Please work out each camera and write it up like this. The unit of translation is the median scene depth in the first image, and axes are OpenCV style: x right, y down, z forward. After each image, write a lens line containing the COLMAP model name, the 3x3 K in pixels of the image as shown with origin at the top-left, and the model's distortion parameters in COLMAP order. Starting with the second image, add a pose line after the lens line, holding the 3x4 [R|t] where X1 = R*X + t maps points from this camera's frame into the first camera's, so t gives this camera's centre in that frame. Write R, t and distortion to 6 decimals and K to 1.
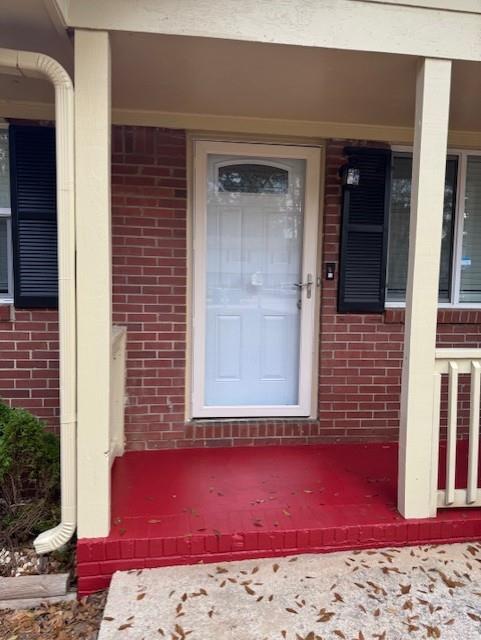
lens RADIAL K [[453.5, 0, 234.9], [0, 453.5, 316.9], [0, 0, 1]] dist [0.012654, -0.003718]
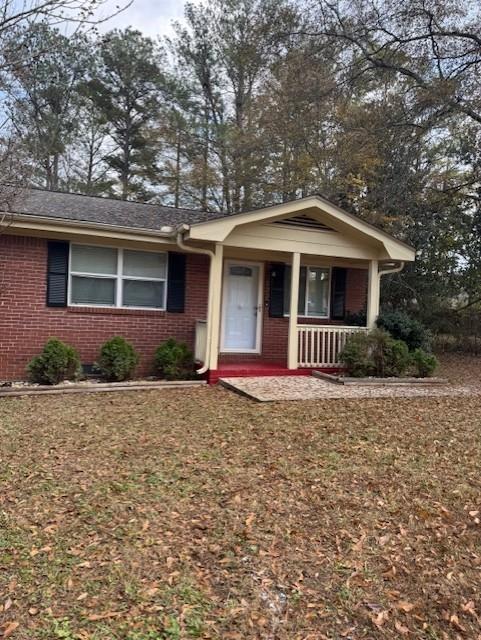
lens RADIAL K [[453.5, 0, 242.0], [0, 453.5, 321.7], [0, 0, 1]] dist [0.012654, -0.003718]
pose [[0.968395, 0.024451, 0.248220, -0.854227], [-0.008920, 0.997942, -0.063501, 0.262795], [-0.249262, 0.059279, 0.966620, -2.305496]]
